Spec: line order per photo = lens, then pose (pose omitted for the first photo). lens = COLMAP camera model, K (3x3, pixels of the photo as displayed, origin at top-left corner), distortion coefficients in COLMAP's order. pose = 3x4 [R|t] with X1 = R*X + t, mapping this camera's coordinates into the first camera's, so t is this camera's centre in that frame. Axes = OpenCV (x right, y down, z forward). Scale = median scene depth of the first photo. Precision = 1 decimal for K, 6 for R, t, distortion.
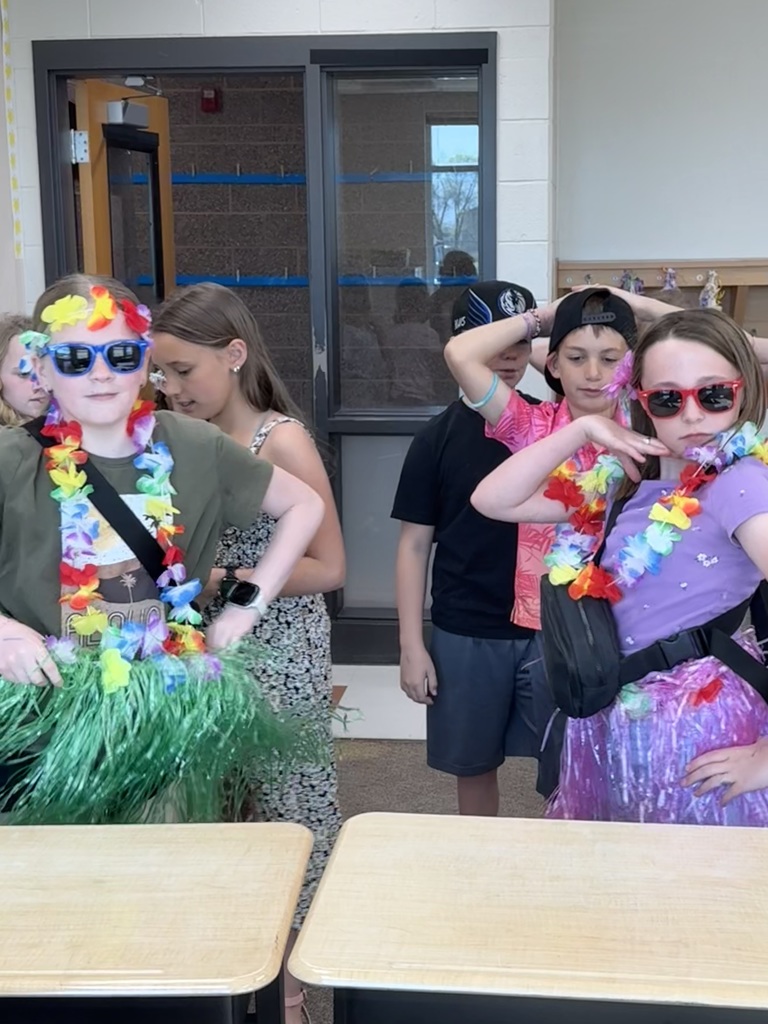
lens RADIAL K [[1604.6, 0, 391.6], [0, 1604.6, 518.9], [0, 0, 1]] dist [0.087670, 0.000000]
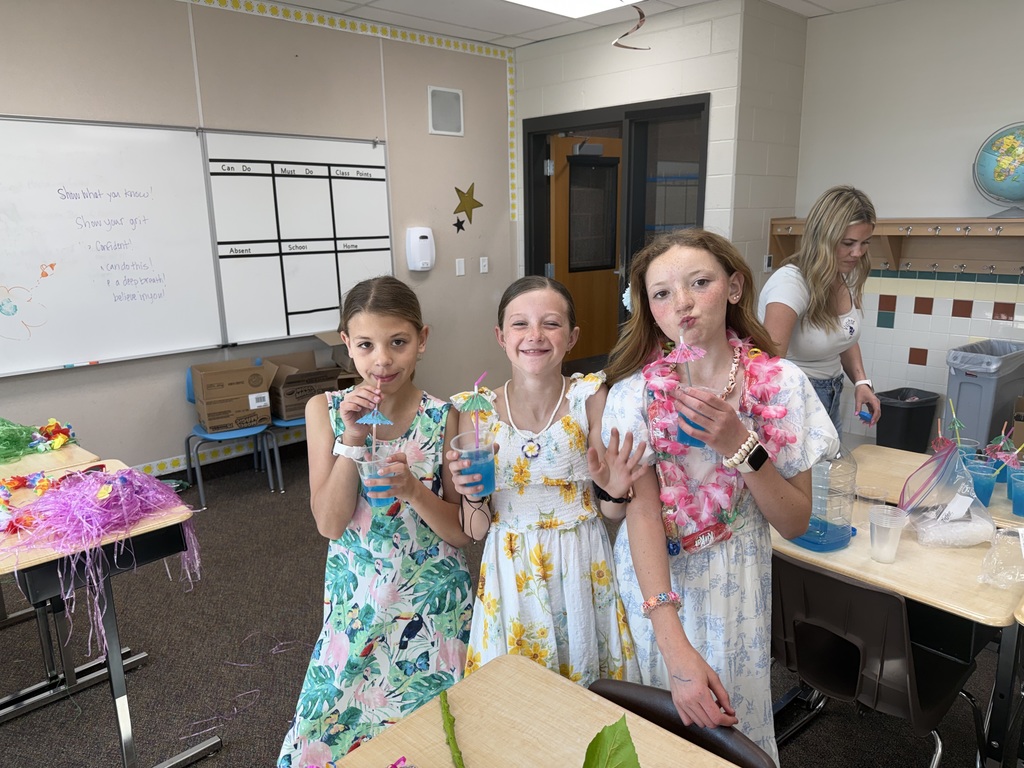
lens RADIAL K [[733.8, 0, 521.6], [0, 733.8, 402.8], [0, 0, 1]] dist [0.025409, -0.027419]
pose [[0.768068, 0.158143, -0.620533, 0.438597], [-0.100663, 0.986796, 0.126889, -0.041399], [0.632406, -0.034995, 0.773846, 0.207213]]
